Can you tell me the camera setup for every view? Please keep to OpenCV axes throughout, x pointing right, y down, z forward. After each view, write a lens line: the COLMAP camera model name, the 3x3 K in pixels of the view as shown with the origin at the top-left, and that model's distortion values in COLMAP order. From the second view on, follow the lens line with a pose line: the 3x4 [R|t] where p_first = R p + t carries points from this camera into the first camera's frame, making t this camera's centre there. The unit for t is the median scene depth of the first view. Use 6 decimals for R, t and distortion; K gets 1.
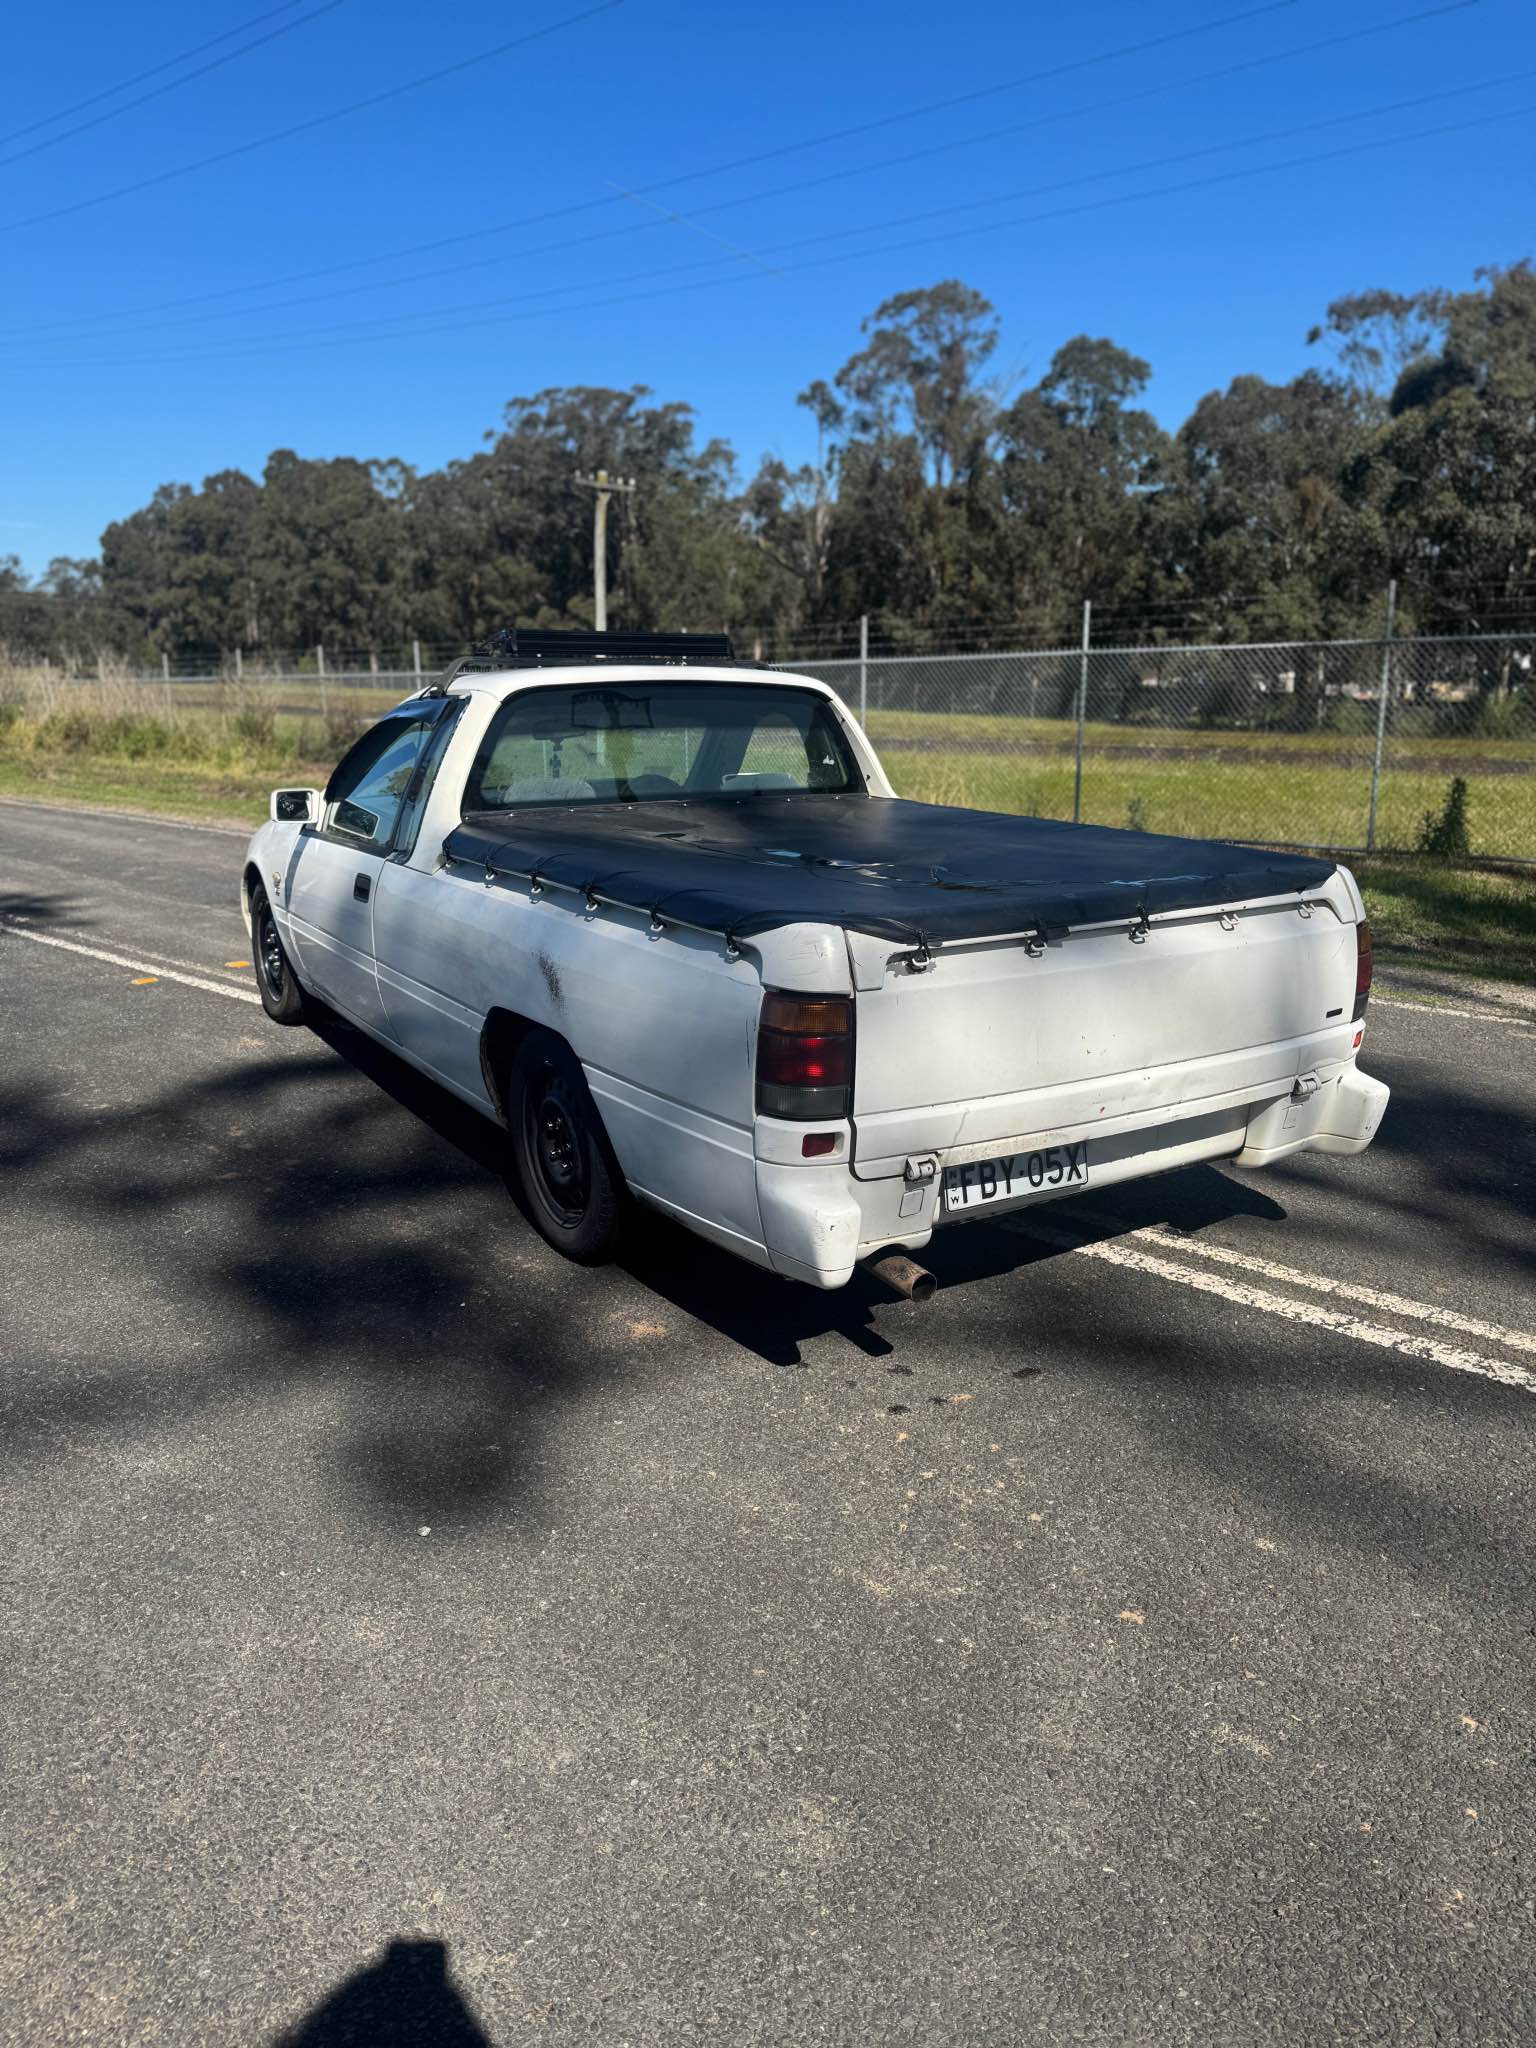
lens RADIAL K [[1482.8, 0, 768.0], [0, 1482.8, 1024.0], [0, 0, 1]] dist [0.145108, -0.317583]
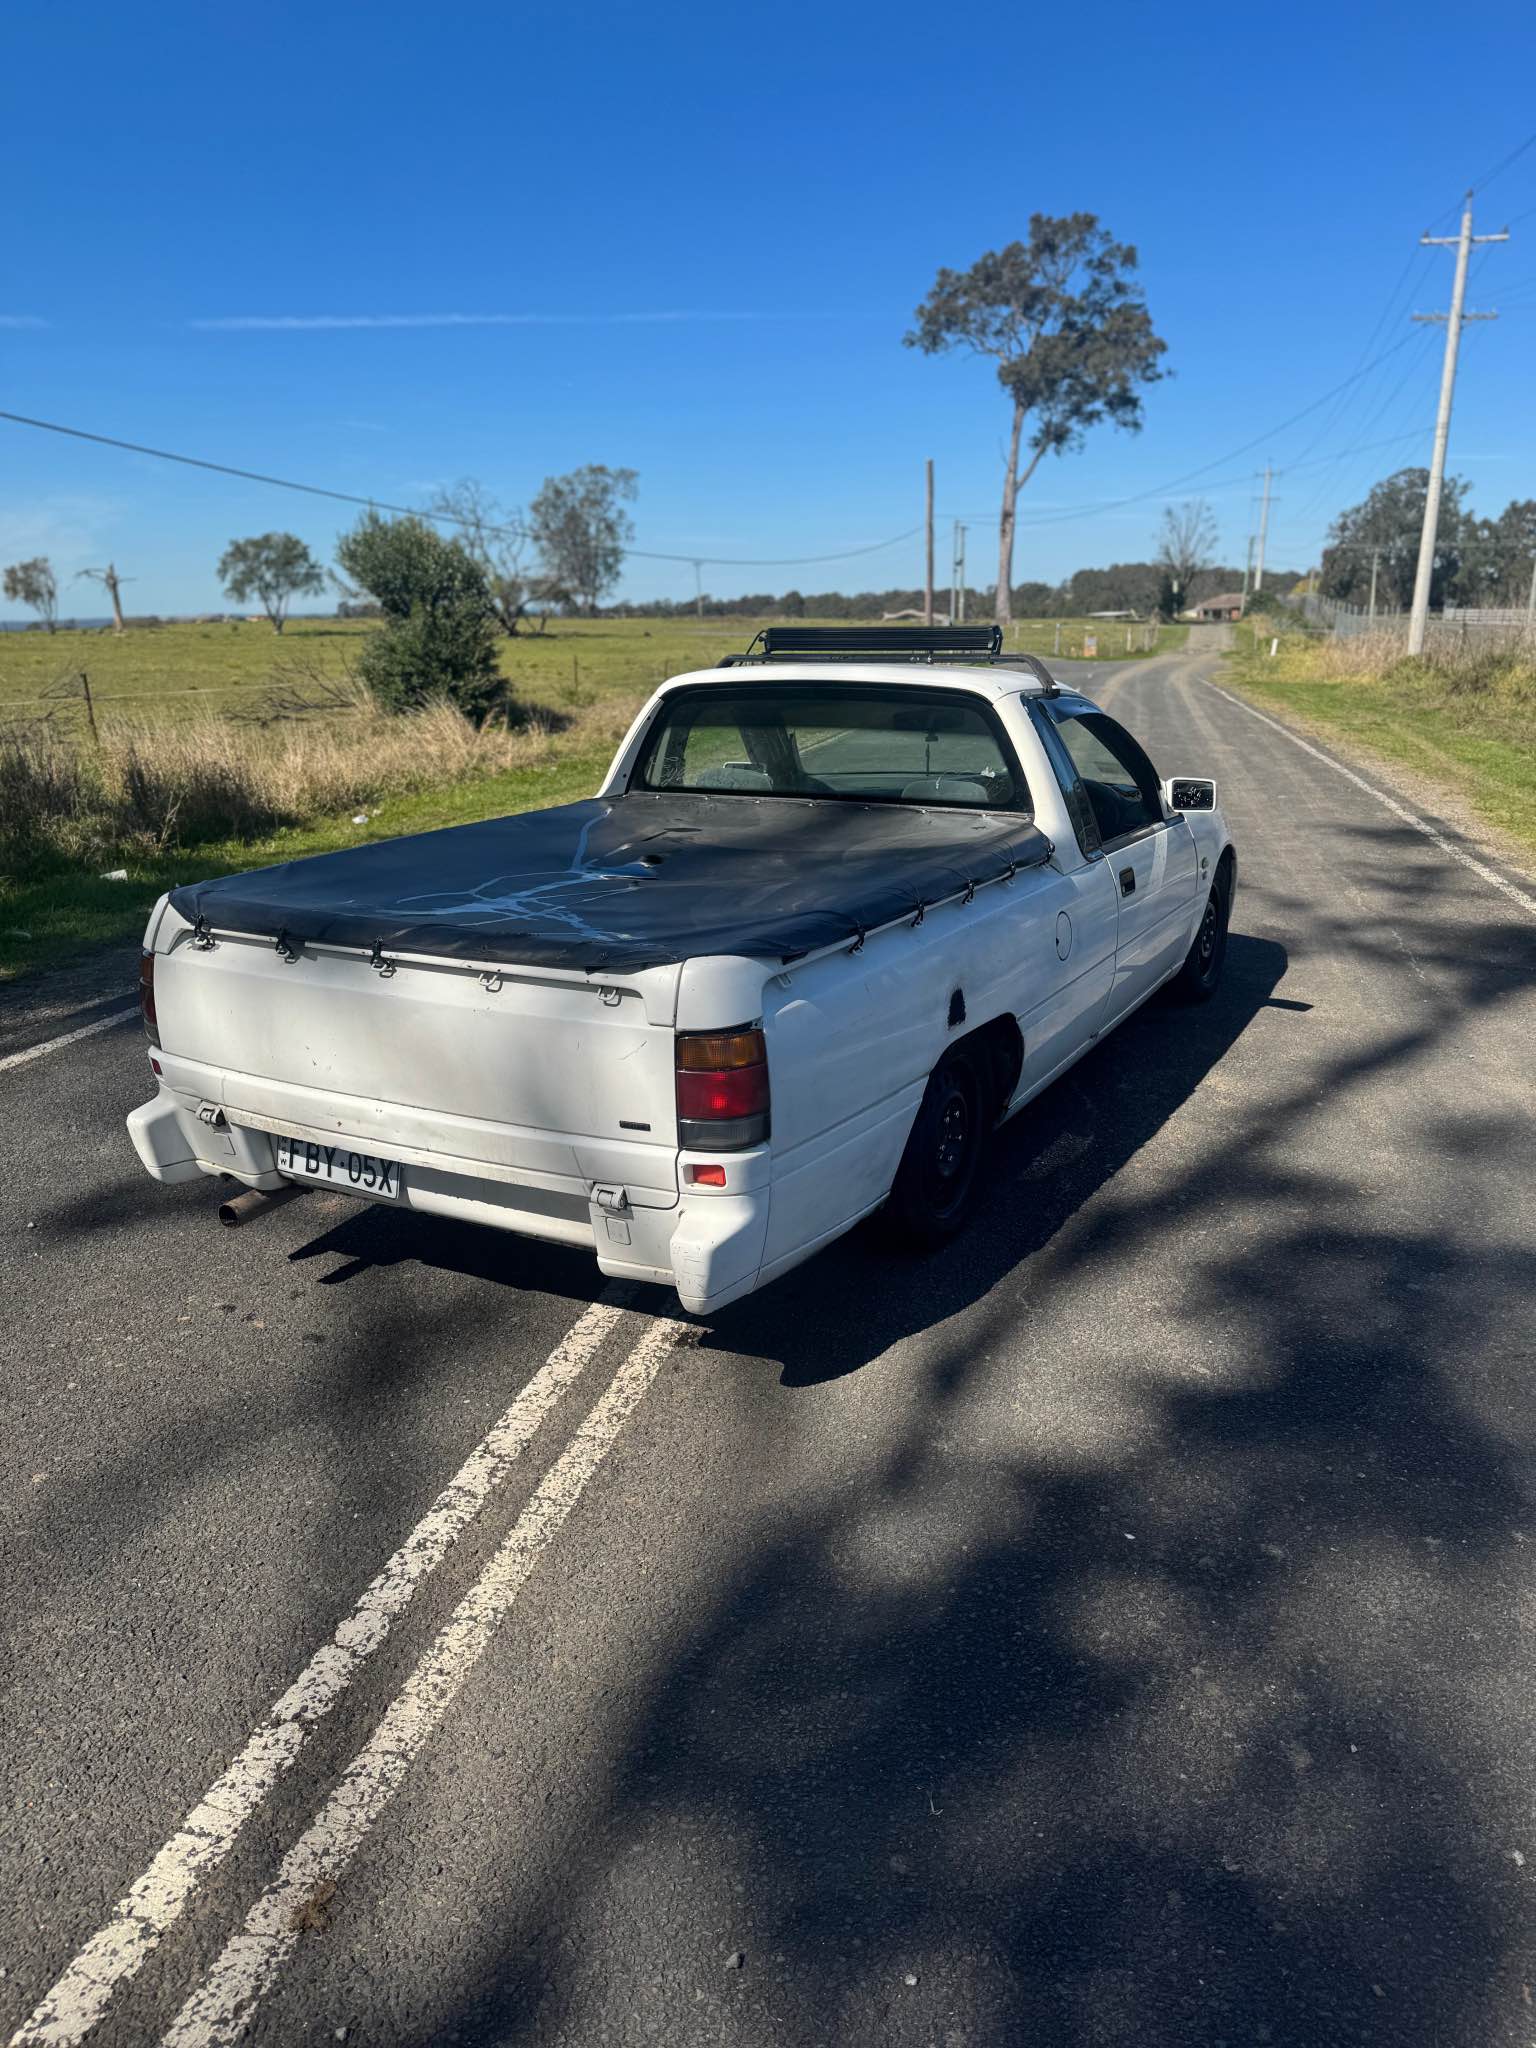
lens RADIAL K [[1482.8, 0, 768.0], [0, 1482.8, 1024.0], [0, 0, 1]] dist [0.145108, -0.317583]
pose [[0.482909, 0.231912, -0.844403, 1.177900], [-0.194510, 0.968611, 0.154786, -0.219912], [0.853794, 0.089497, 0.512860, 0.678235]]
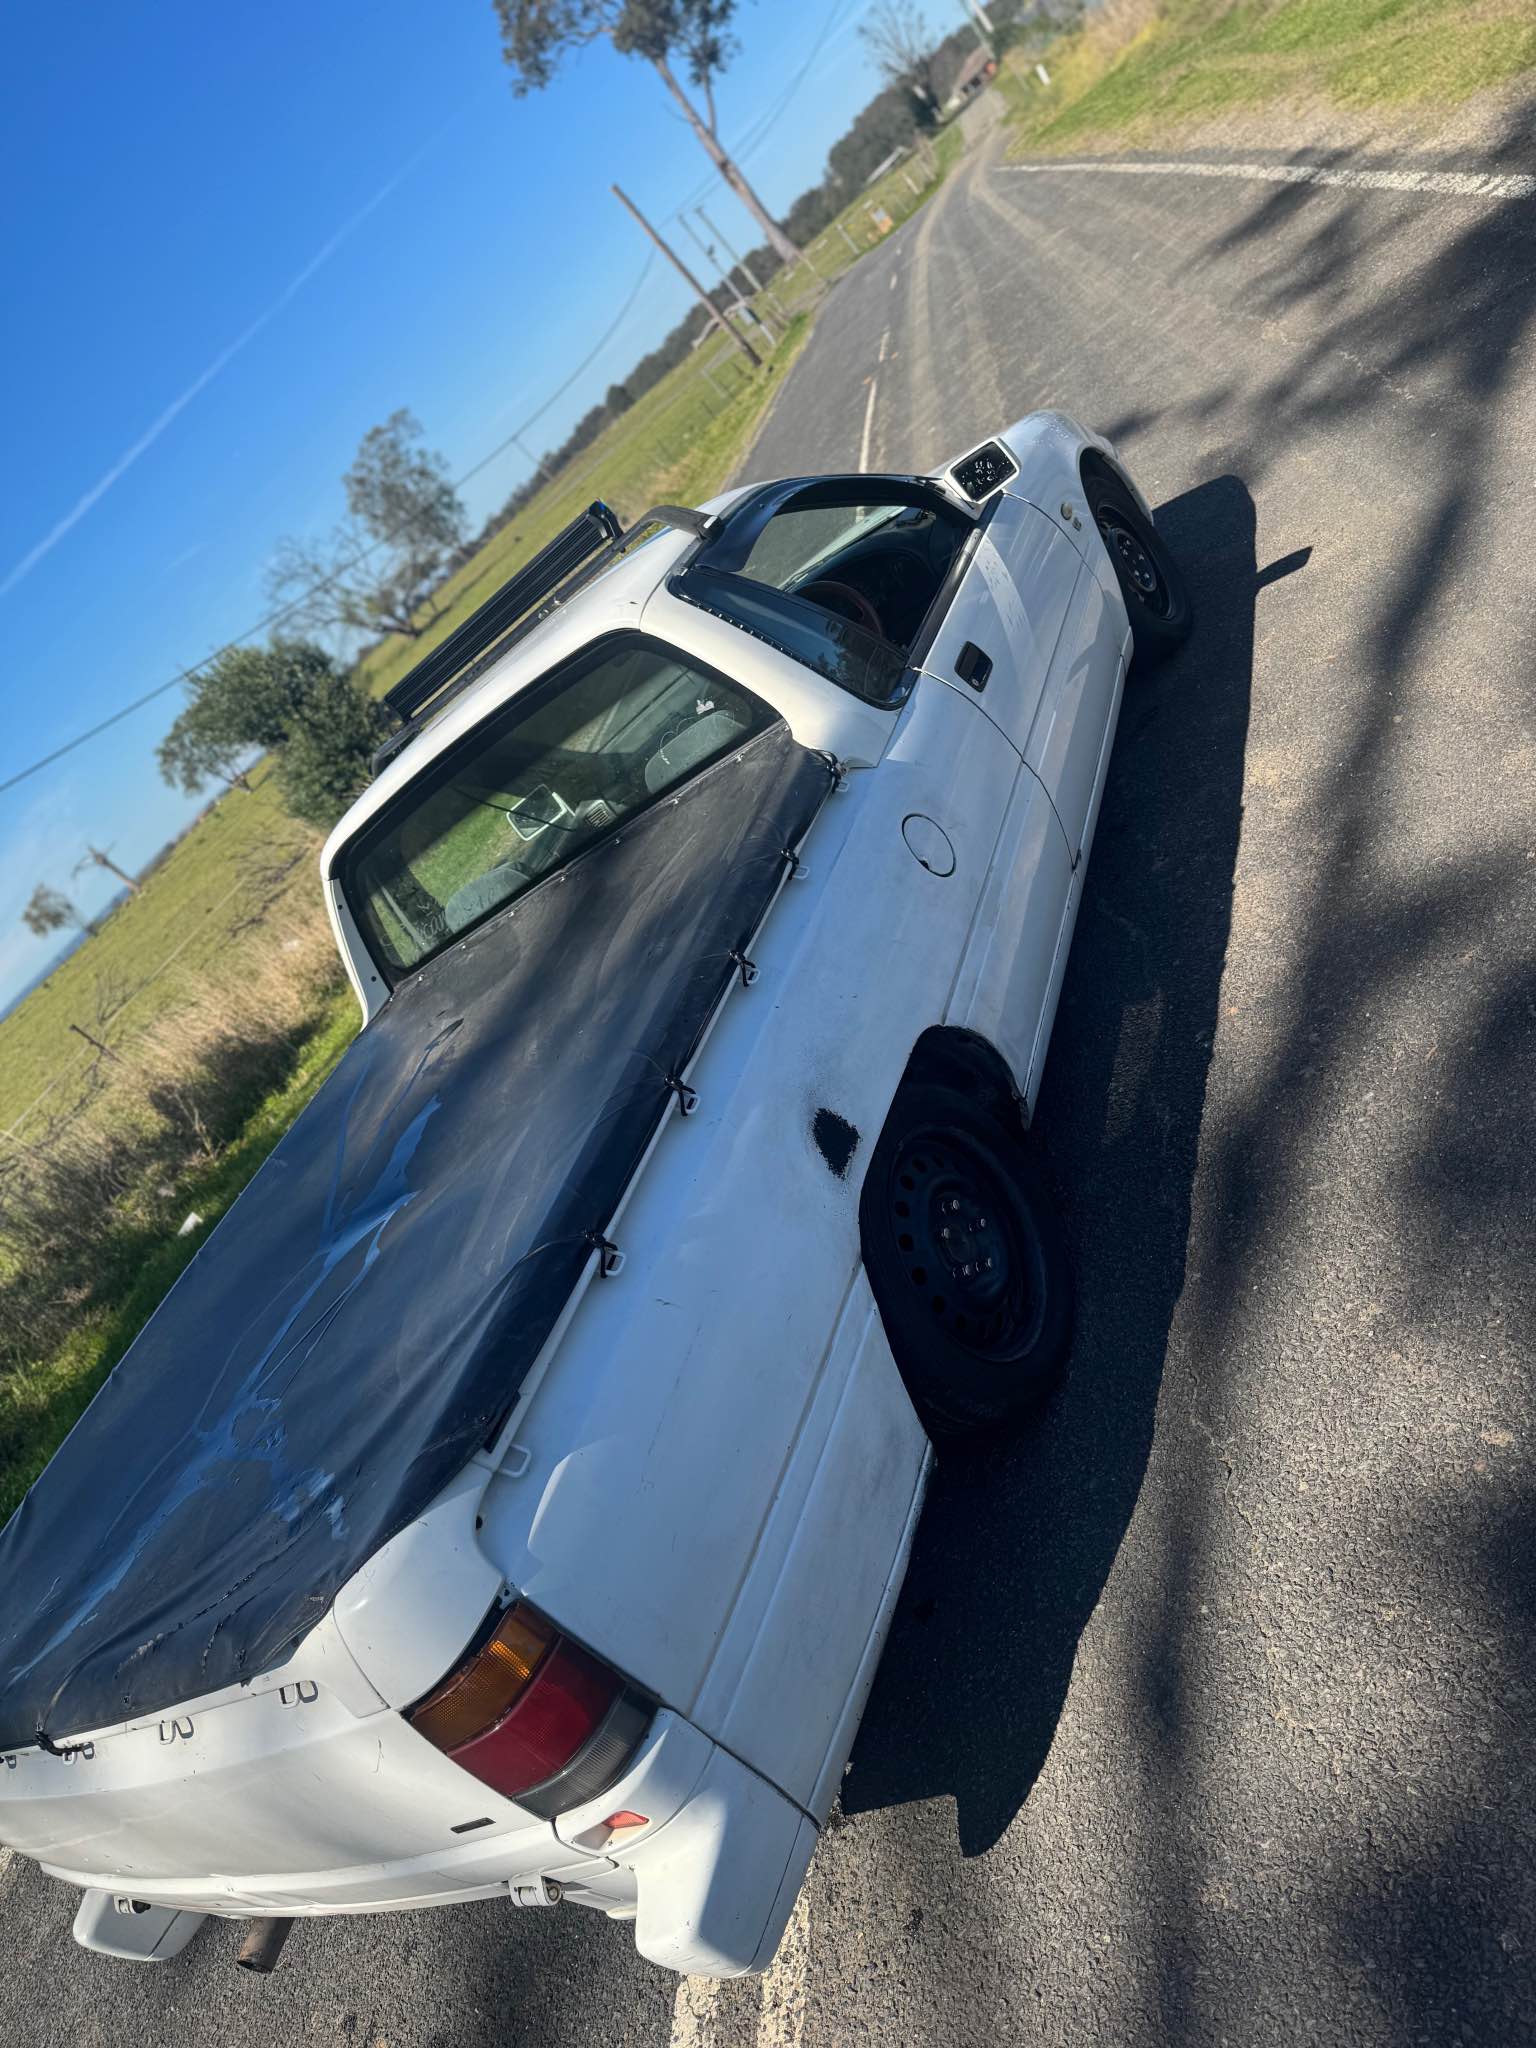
lens RADIAL K [[1505.1, 0, 768.0], [0, 1505.1, 1024.0], [0, 0, 1]] dist [0.028324, -0.043054]
pose [[0.452153, 0.019979, -0.891717, 0.925392], [0.489836, 0.829932, 0.266971, -0.341106], [0.745398, -0.557507, 0.365469, 1.118506]]
